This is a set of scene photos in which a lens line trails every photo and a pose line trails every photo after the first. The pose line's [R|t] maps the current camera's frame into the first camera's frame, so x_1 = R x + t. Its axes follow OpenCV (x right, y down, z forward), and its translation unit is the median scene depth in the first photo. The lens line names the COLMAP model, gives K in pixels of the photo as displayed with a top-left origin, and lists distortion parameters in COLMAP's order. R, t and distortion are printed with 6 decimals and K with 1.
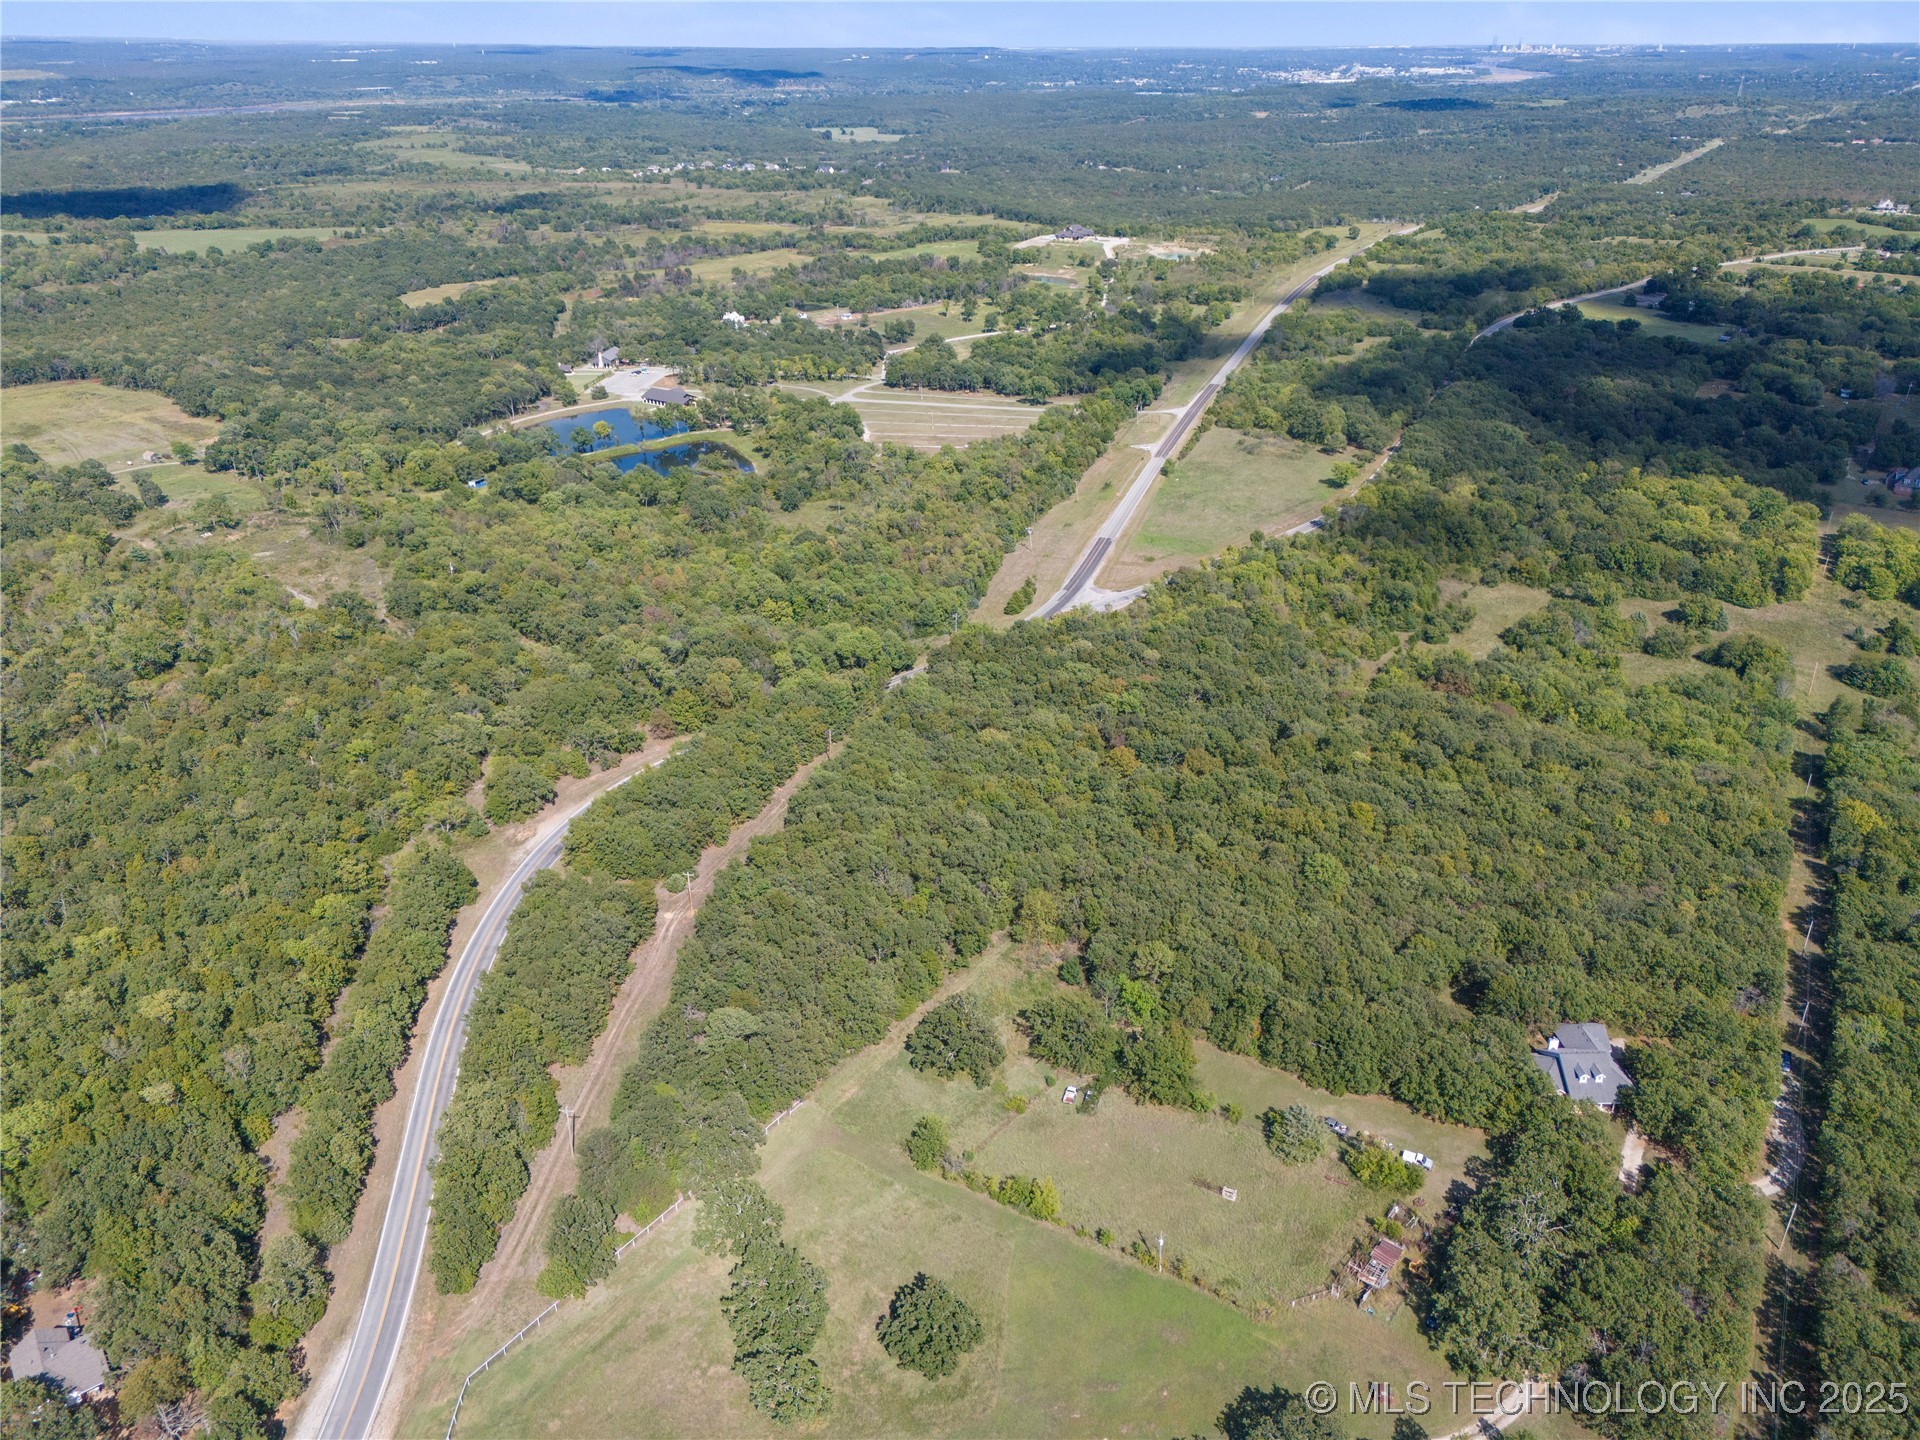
lens RADIAL K [[1418.3, 0, 972.4], [0, 1418.3, 722.7], [0, 0, 1]] dist [0.058767, -0.042391]
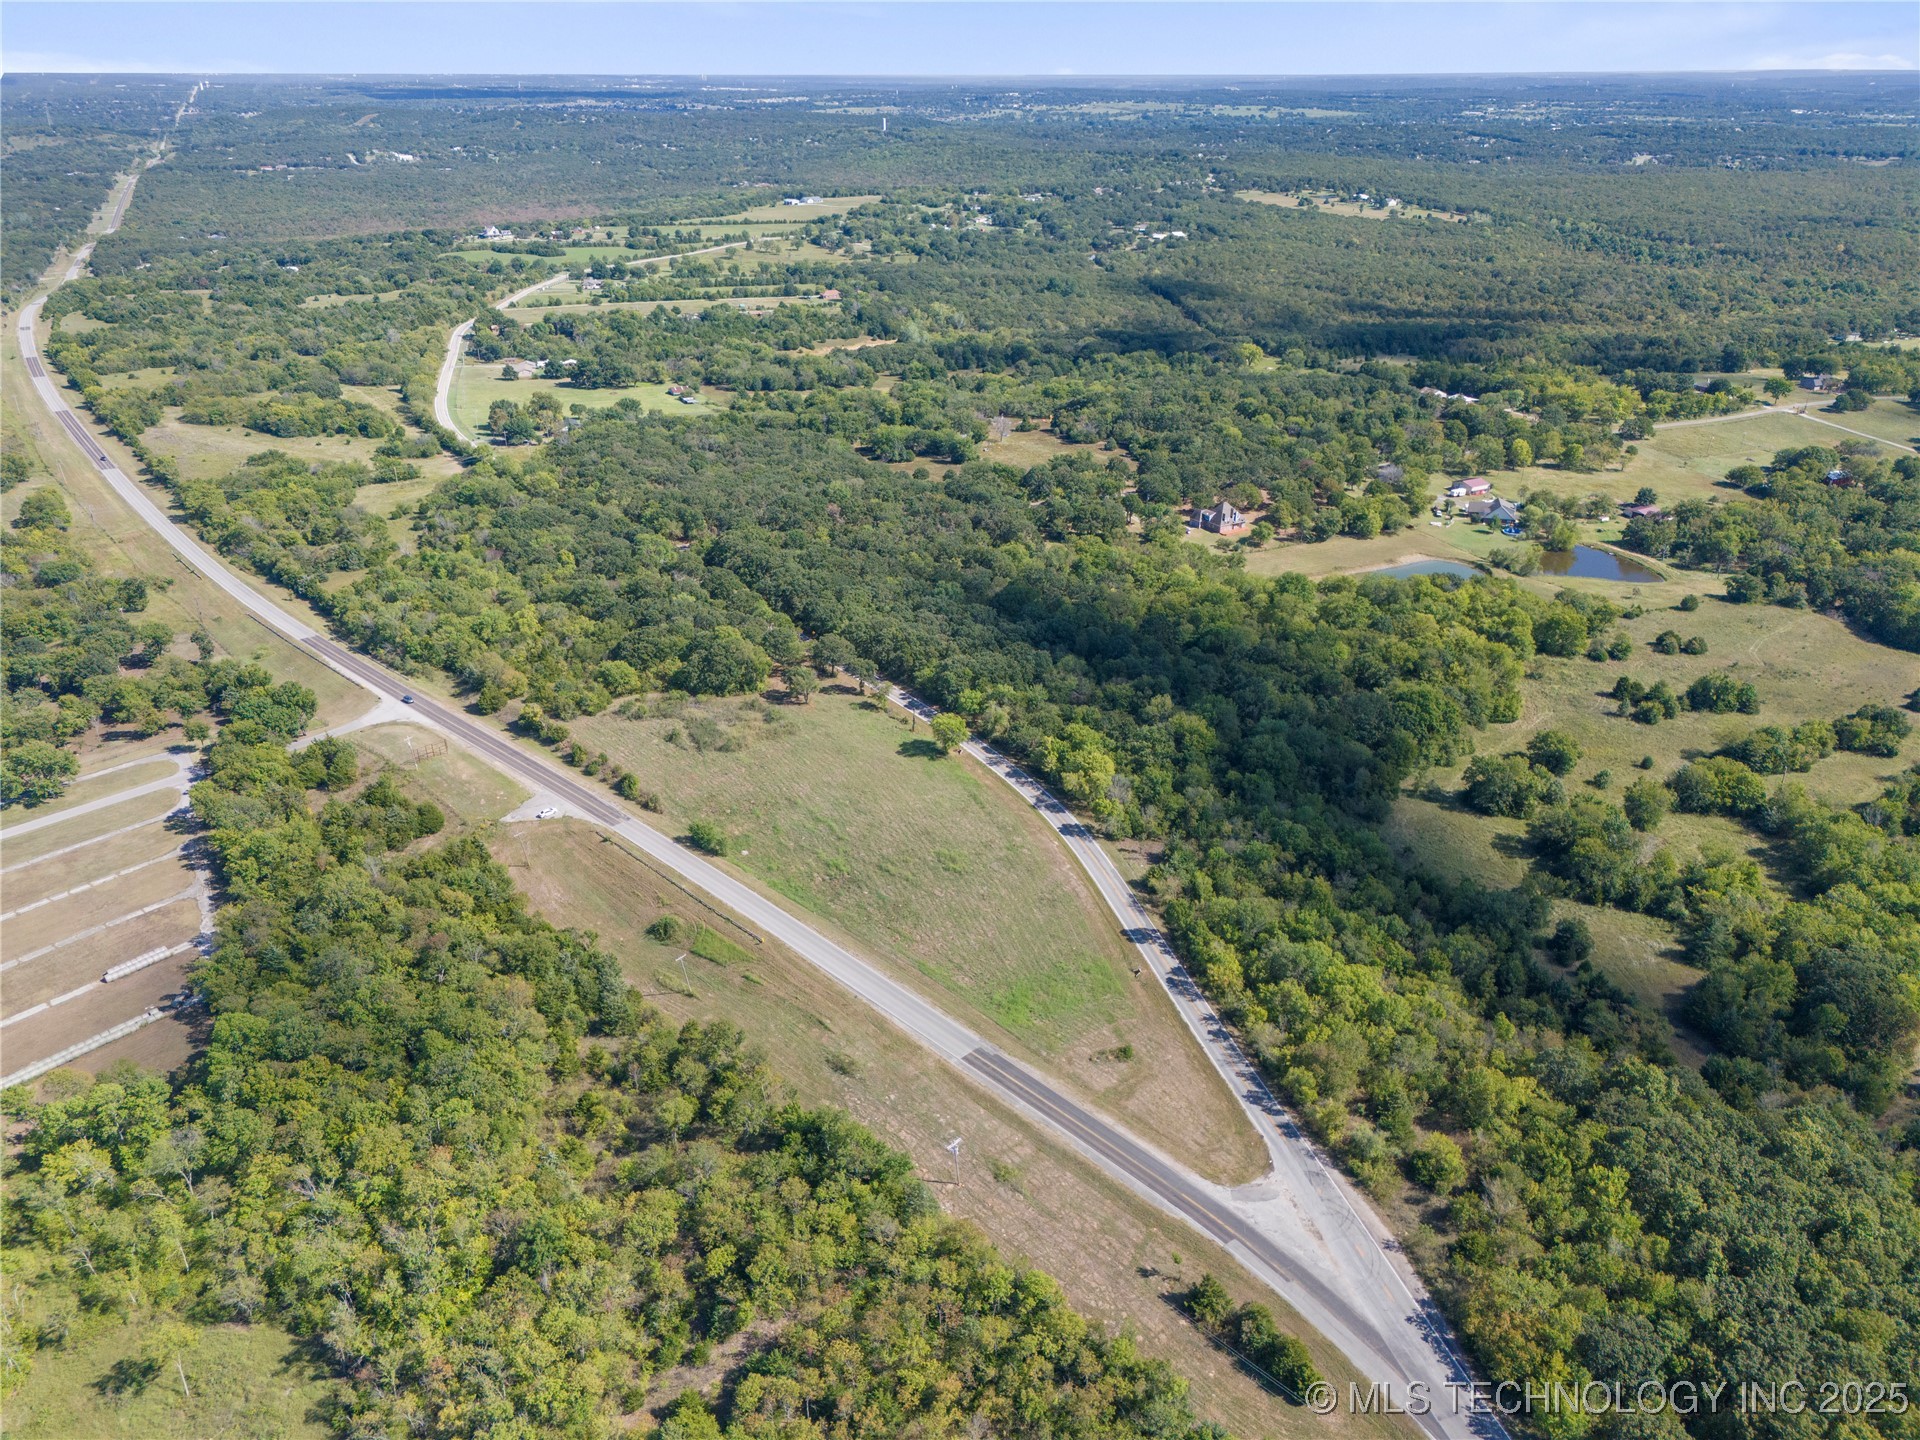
lens RADIAL K [[1418.3, 0, 972.4], [0, 1418.3, 722.7], [0, 0, 1]] dist [0.058767, -0.042391]
pose [[0.488951, -0.364636, 0.792444, -0.115543], [0.376687, 0.907635, 0.185218, -0.149868], [-0.786787, 0.207940, 0.581143, 0.331211]]
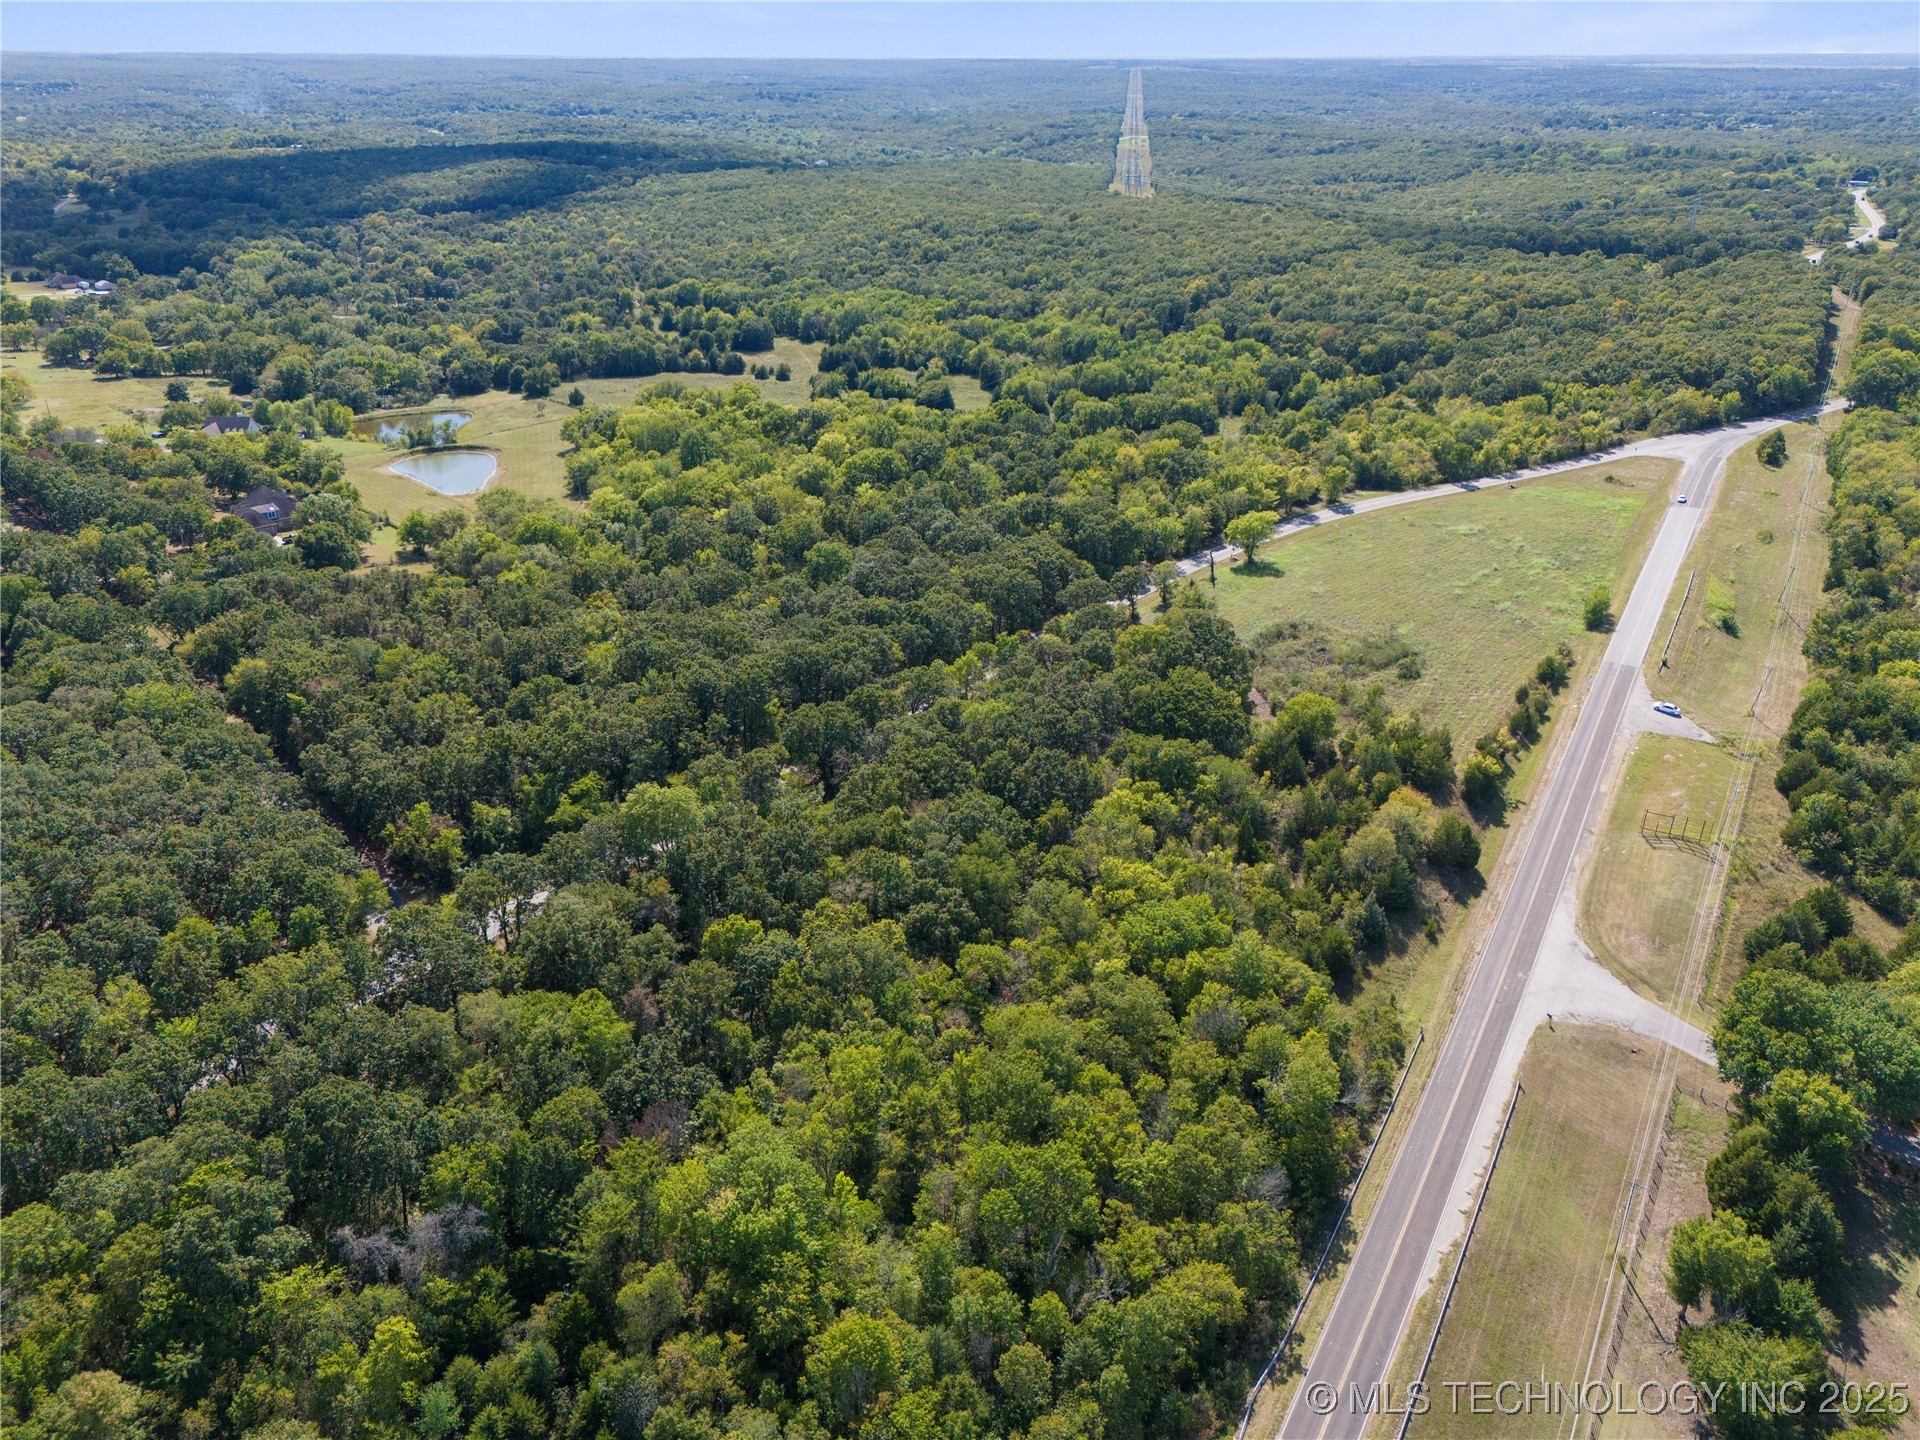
lens RADIAL K [[1418.3, 0, 972.4], [0, 1418.3, 722.7], [0, 0, 1]] dist [0.058767, -0.042391]
pose [[-0.975515, -0.106317, 0.192528, 0.134003], [0.082194, 0.635727, 0.767525, -0.290486], [-0.203997, 0.764557, -0.611423, 0.740850]]
